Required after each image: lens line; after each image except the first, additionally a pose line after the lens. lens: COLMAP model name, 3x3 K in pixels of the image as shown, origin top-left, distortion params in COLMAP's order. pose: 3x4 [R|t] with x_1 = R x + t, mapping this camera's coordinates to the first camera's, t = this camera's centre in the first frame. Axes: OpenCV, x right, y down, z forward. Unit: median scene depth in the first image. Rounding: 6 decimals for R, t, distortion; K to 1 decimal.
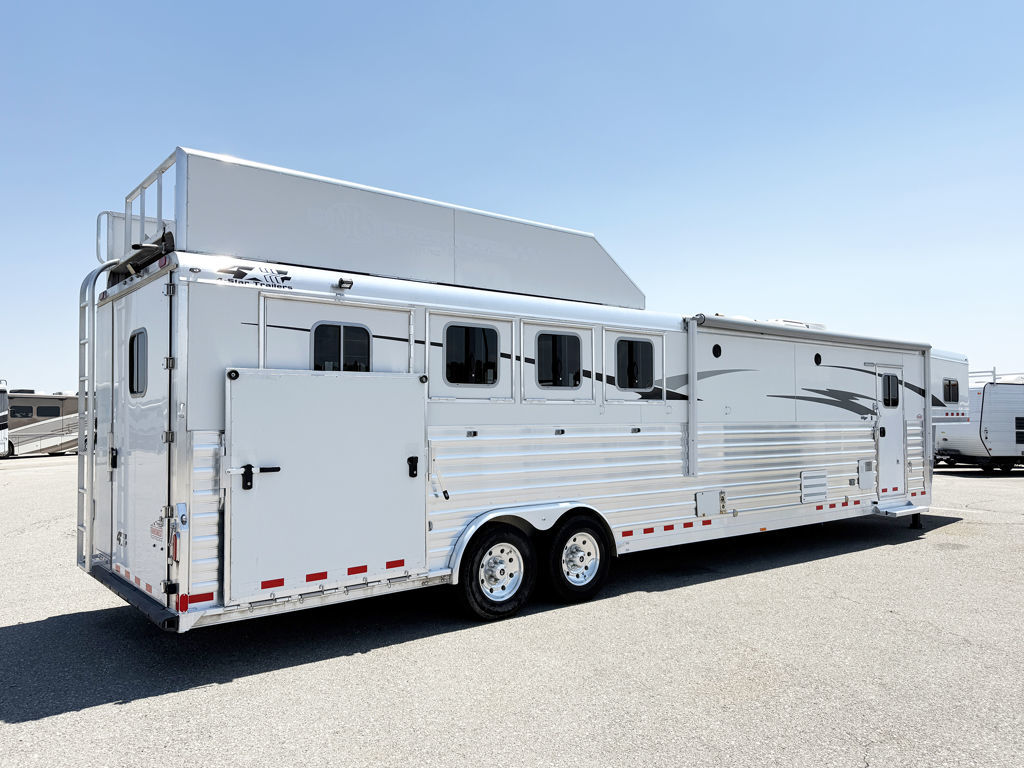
lens RADIAL K [[750.7, 0, 509.2], [0, 750.7, 391.5], [0, 0, 1]] dist [0.118883, -0.184303]
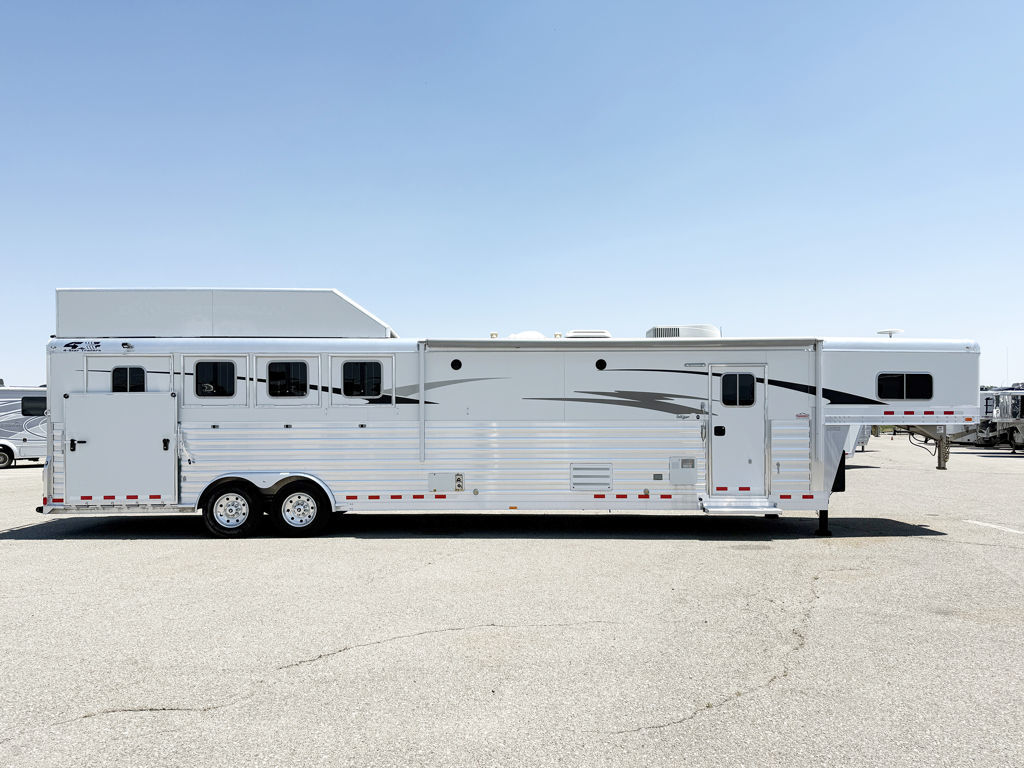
lens RADIAL K [[750.7, 0, 509.2], [0, 750.7, 391.5], [0, 0, 1]] dist [0.118883, -0.184303]
pose [[0.795940, -0.005095, -0.605354, 1.351479], [0.018698, 0.999694, 0.016172, -0.032778], [0.605087, -0.024191, 0.795792, 0.046949]]
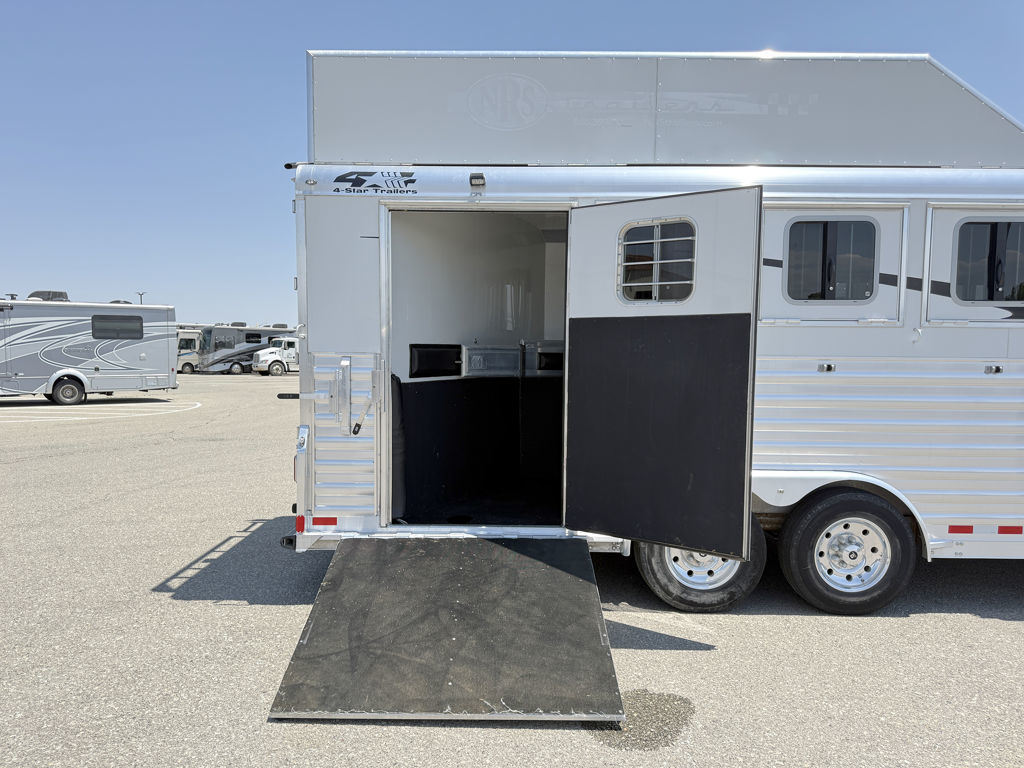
lens RADIAL K [[750.7, 0, 509.2], [0, 750.7, 391.5], [0, 0, 1]] dist [0.118883, -0.184303]
pose [[0.778005, 0.061919, -0.625200, 0.274305], [0.007089, 0.994203, 0.107287, -0.000481], [0.628219, -0.087902, 0.773055, 0.286701]]
